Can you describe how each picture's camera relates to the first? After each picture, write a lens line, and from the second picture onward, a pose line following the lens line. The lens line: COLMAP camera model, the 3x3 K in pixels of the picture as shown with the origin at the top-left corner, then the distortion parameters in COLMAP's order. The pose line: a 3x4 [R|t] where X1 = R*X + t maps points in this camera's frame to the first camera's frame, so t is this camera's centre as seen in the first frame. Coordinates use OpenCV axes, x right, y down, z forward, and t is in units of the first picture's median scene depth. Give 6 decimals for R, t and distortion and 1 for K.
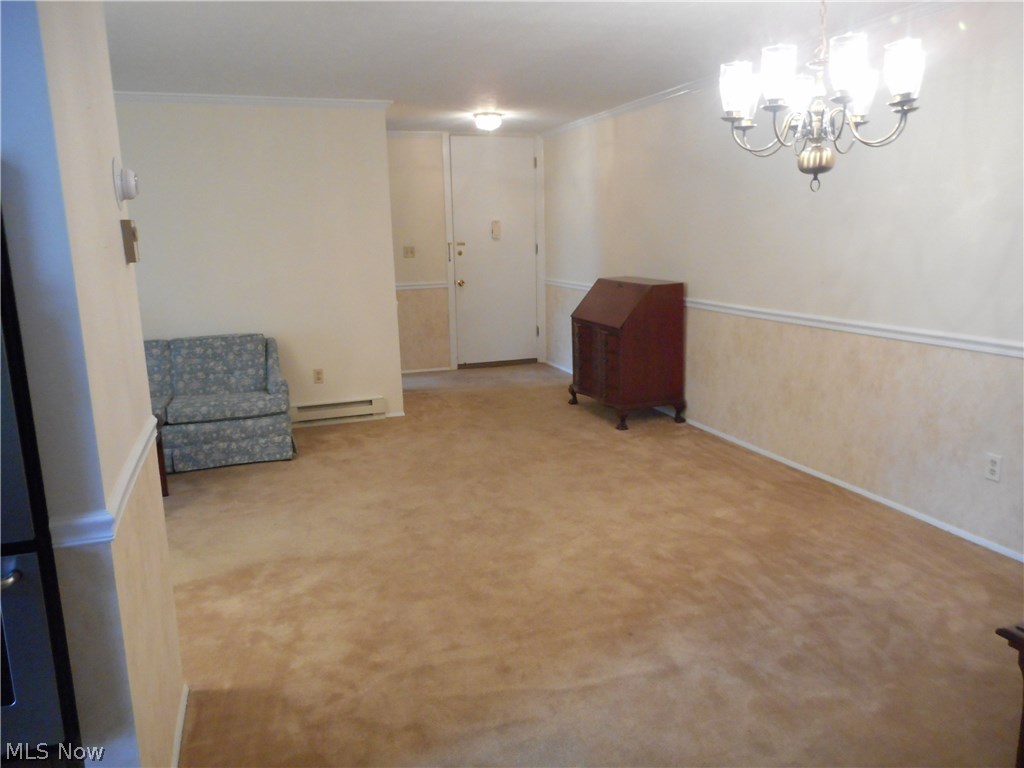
lens RADIAL K [[768.7, 0, 508.3], [0, 768.7, 381.3], [0, 0, 1]] dist [-0.007199, 0.003614]
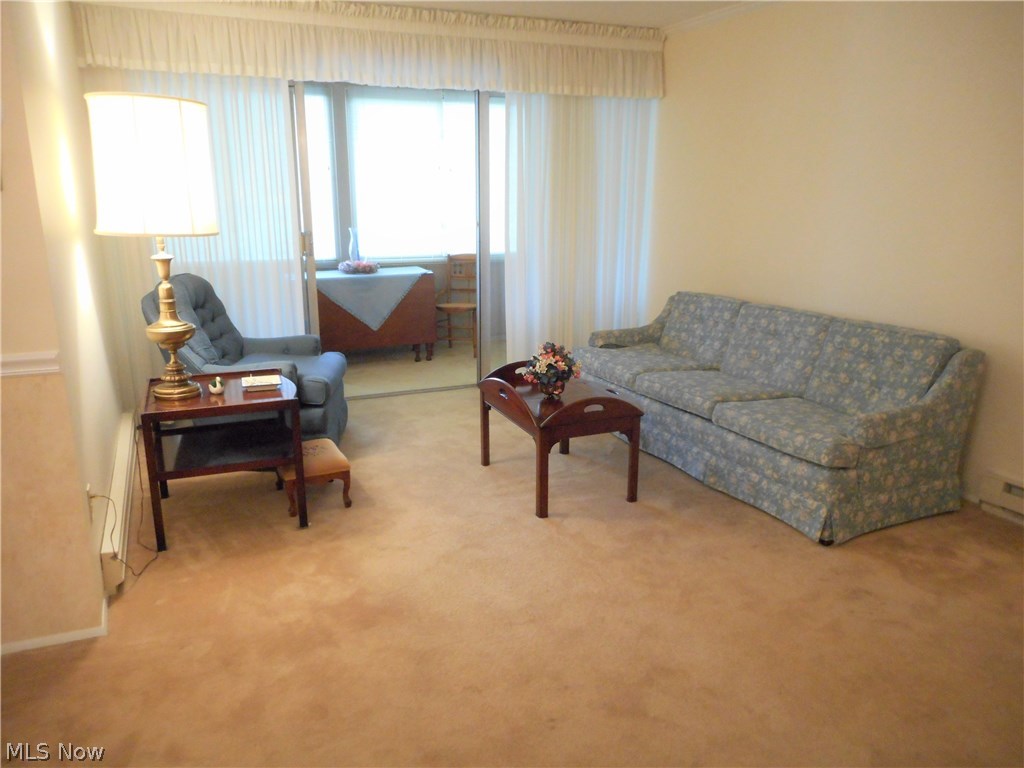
lens RADIAL K [[768.7, 0, 510.3], [0, 768.7, 386.9], [0, 0, 1]] dist [-0.007199, 0.003614]
pose [[0.076363, 0.267411, -0.960552, 0.255322], [-0.179480, 0.951315, 0.250572, -0.127862], [0.980793, 0.153265, 0.120640, 0.678382]]
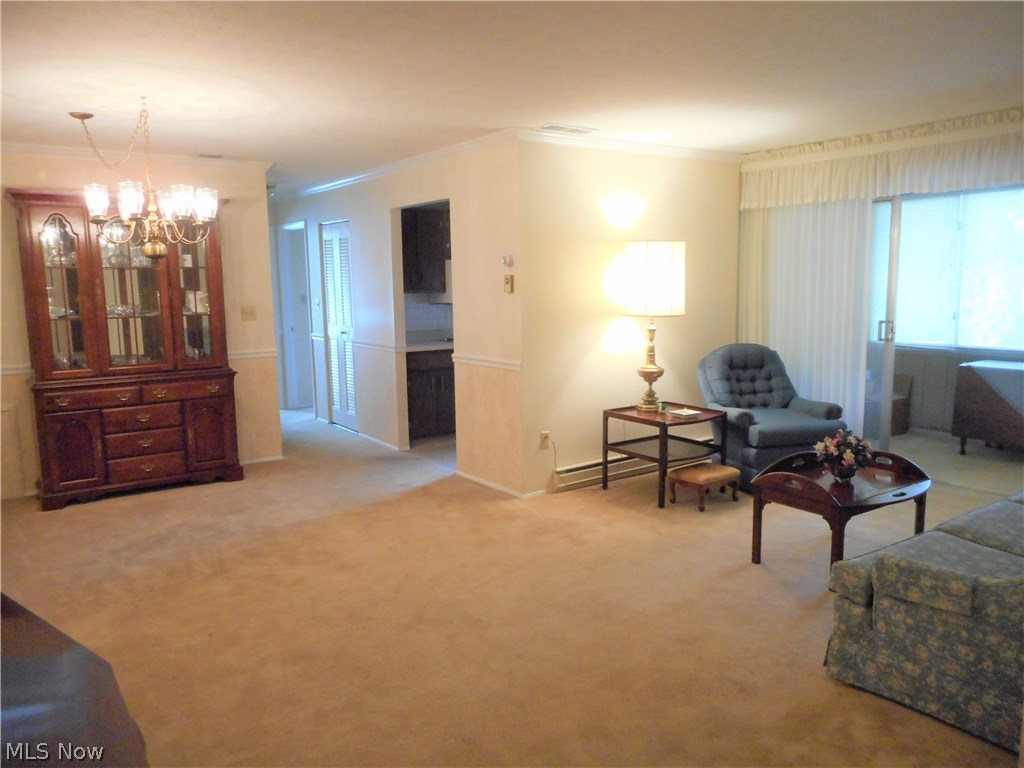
lens RADIAL K [[768.7, 0, 516.5], [0, 768.7, 387.8], [0, 0, 1]] dist [-0.007199, 0.003614]
pose [[-0.961581, 0.076289, -0.263709, 0.081515], [-0.011738, 0.948306, 0.317141, -0.275190], [0.274271, 0.308052, -0.910977, 1.389107]]
